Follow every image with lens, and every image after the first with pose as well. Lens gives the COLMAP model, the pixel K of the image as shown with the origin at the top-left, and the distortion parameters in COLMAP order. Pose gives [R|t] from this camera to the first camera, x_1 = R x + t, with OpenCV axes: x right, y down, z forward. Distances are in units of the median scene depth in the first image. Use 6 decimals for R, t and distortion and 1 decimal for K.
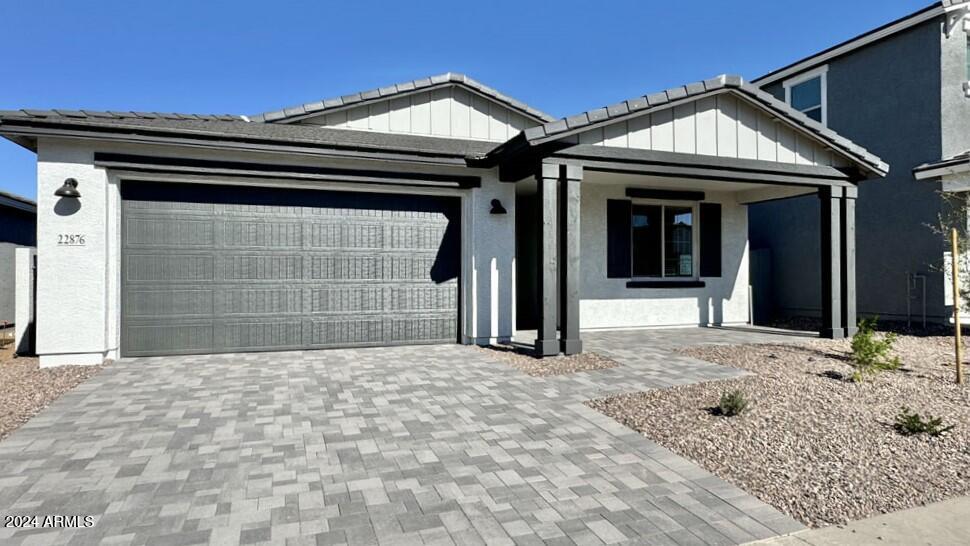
lens RADIAL K [[544.4, 0, 485.5], [0, 544.4, 273.5], [0, 0, 1]] dist [0.004510, -0.002808]
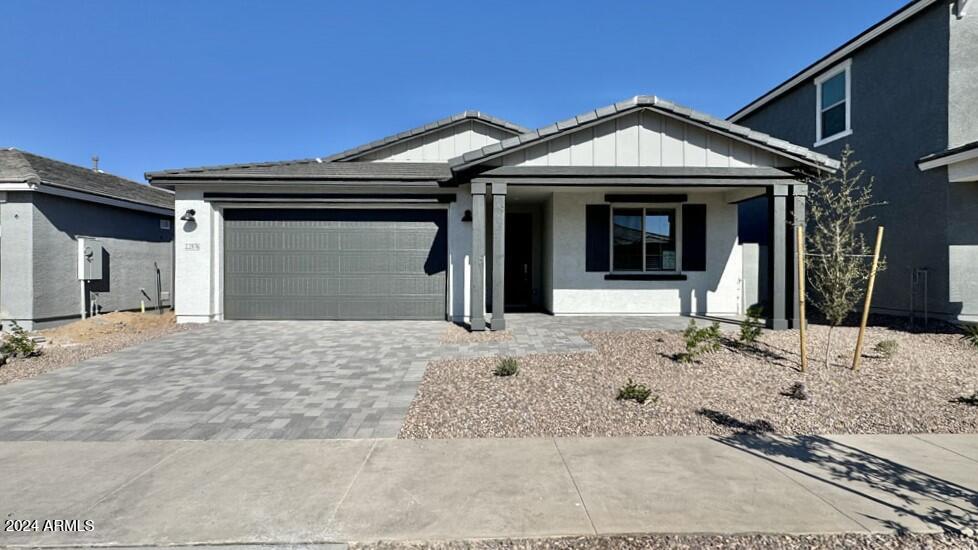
lens RADIAL K [[469.7, 0, 488.8], [0, 469.7, 273.8], [0, 0, 1]] dist [-0.001540, 0.001792]
pose [[0.947658, 0.005653, -0.319238, 0.398513], [-0.001392, 0.999907, 0.013575, -0.000302], [0.319285, -0.012420, 0.947577, -0.043599]]
